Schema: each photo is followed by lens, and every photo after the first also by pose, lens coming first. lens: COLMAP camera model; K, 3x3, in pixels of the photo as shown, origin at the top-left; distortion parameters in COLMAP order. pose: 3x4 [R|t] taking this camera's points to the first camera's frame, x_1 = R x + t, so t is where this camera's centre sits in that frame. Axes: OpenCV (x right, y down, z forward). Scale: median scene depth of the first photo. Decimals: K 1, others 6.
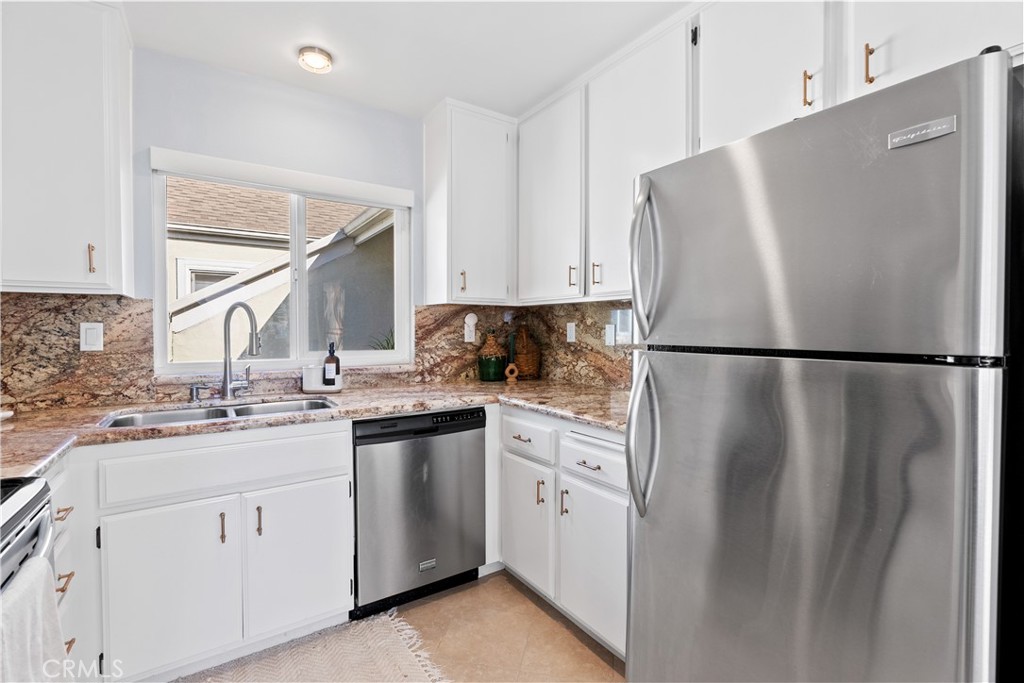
lens RADIAL K [[458.0, 0, 509.2], [0, 458.0, 337.5], [0, 0, 1]] dist [-0.013418, 0.000497]
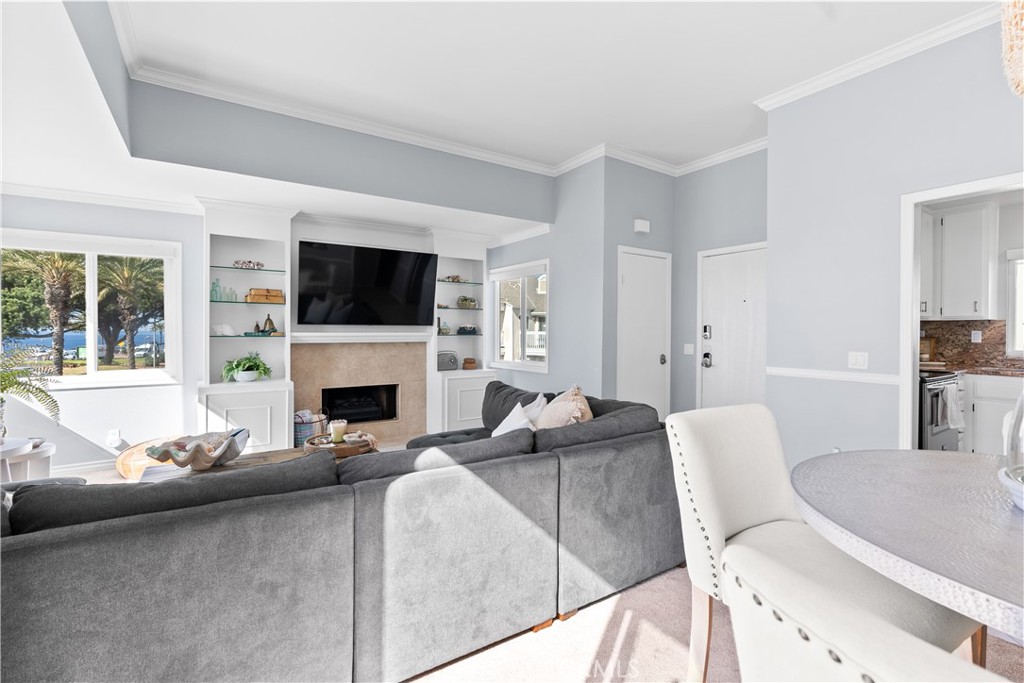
lens RADIAL K [[458.0, 0, 509.2], [0, 458.0, 337.5], [0, 0, 1]] dist [-0.013418, 0.000497]
pose [[0.001372, 0.013817, -0.999904, 1.460681], [-0.018084, 0.999741, 0.013790, 0.013701], [0.999836, 0.018063, 0.001621, -1.471912]]
